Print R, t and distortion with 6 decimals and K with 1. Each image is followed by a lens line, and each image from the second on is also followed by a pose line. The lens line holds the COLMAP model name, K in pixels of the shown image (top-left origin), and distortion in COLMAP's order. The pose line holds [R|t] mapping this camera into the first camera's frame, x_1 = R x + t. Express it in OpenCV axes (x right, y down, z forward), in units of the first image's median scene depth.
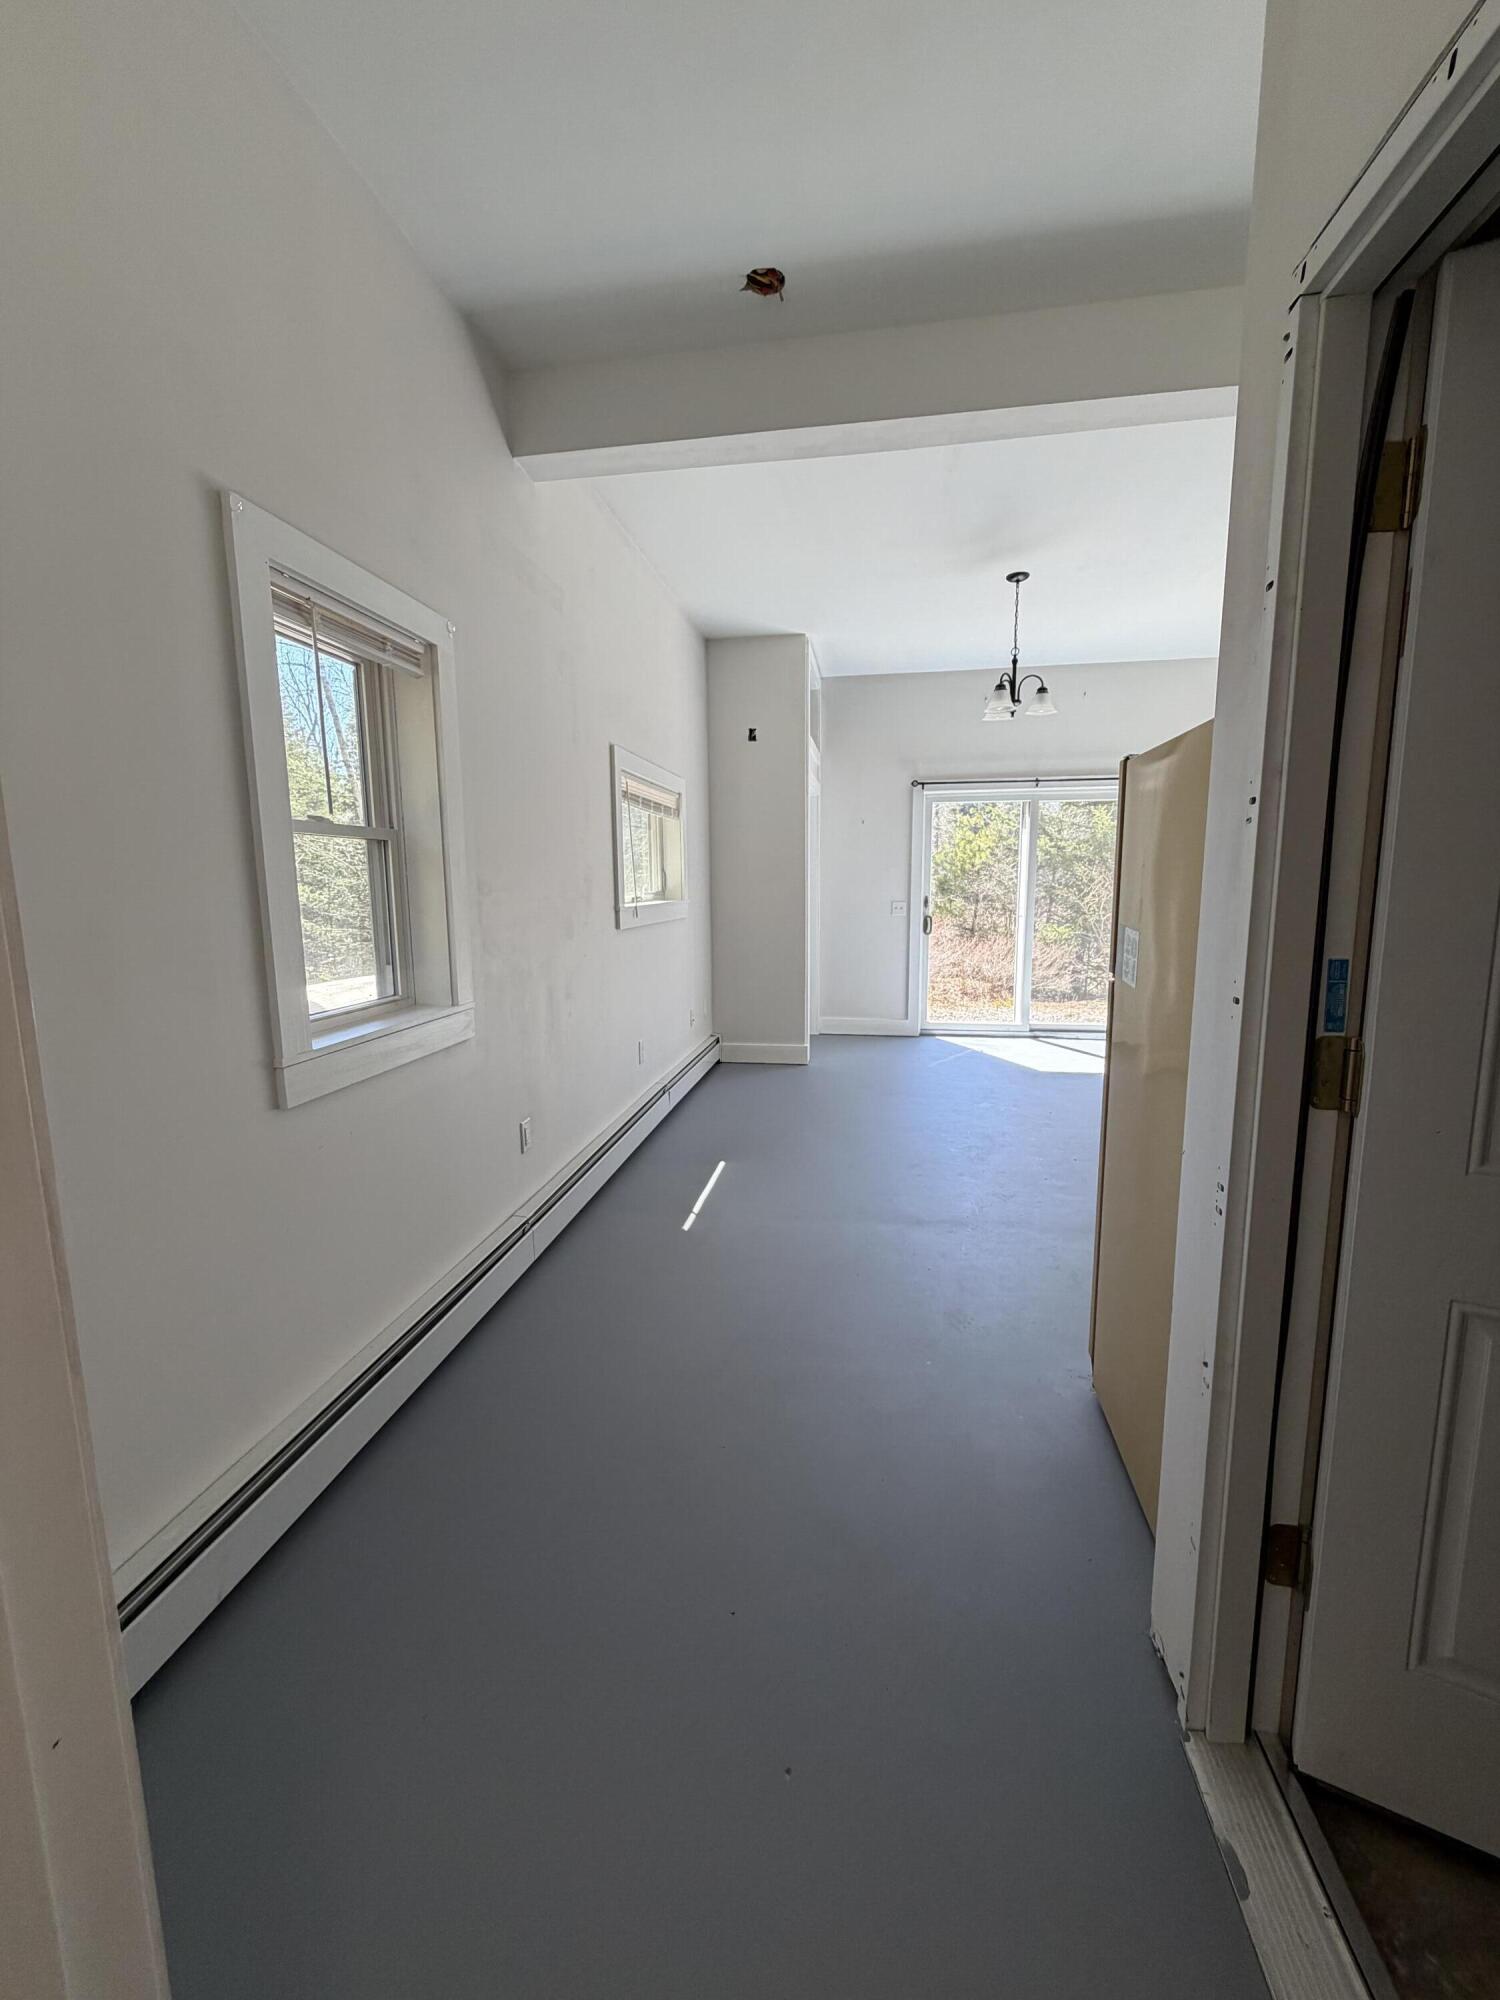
lens RADIAL K [[792.2, 0, 743.7], [0, 792.2, 991.7], [0, 0, 1]] dist [-0.005969, 0.001633]
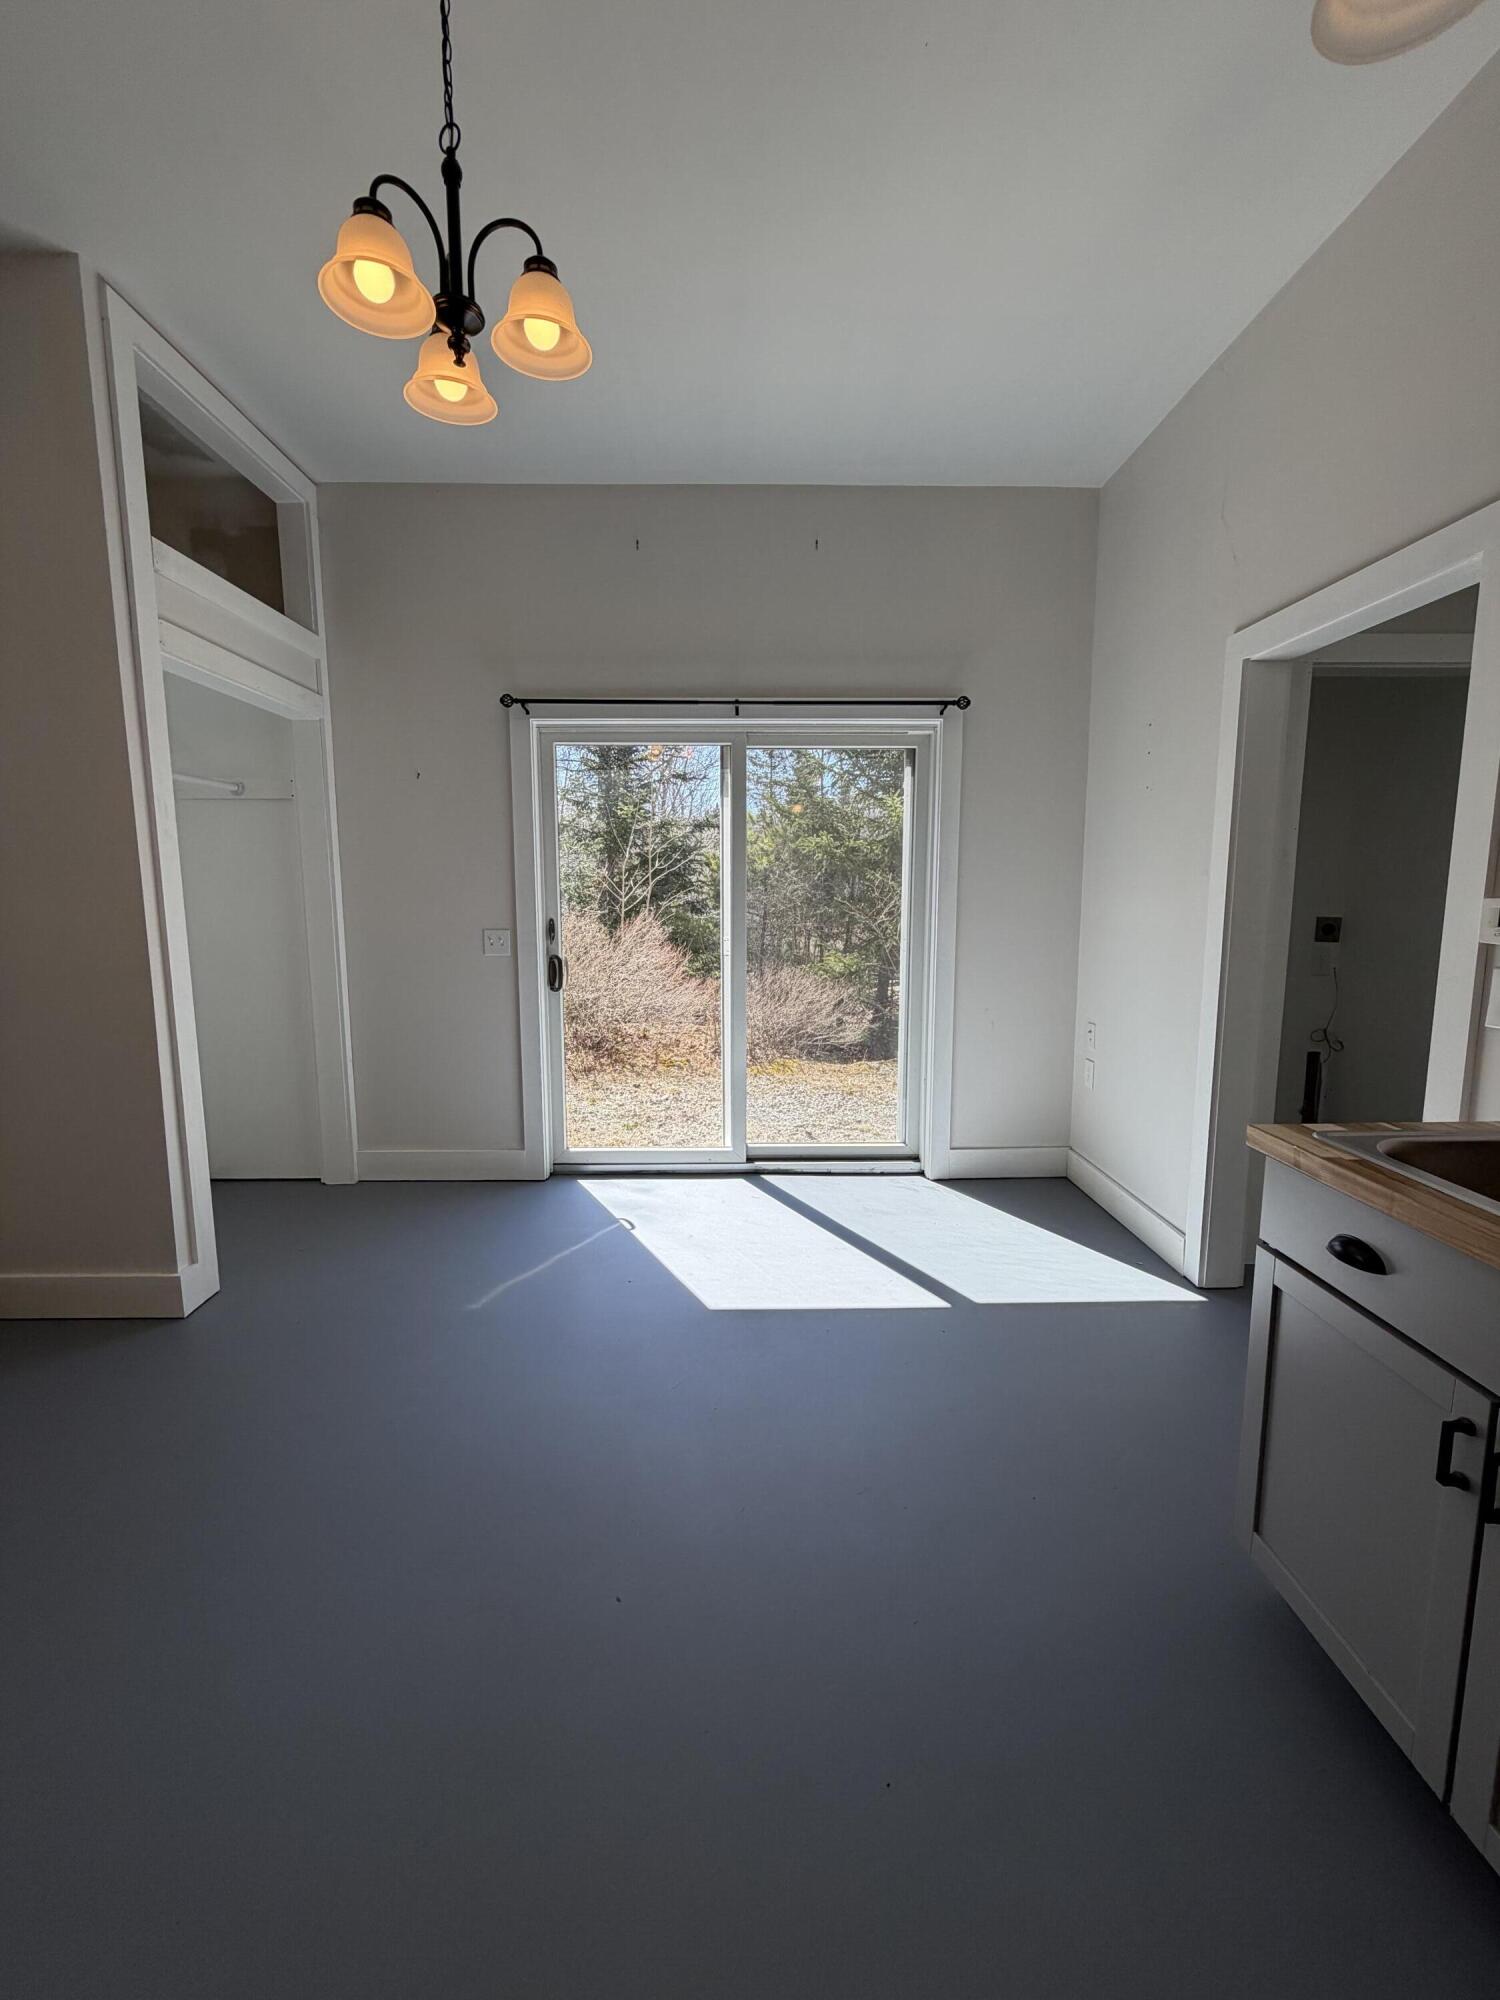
lens RADIAL K [[792.2, 0, 748.6], [0, 792.2, 1003.2], [0, 0, 1]] dist [-0.005969, 0.001633]
pose [[0.981610, -0.024048, 0.189376, 0.259647], [0.024587, 0.999698, -0.000497, -0.060440], [-0.189307, 0.005144, 0.981905, 0.451684]]
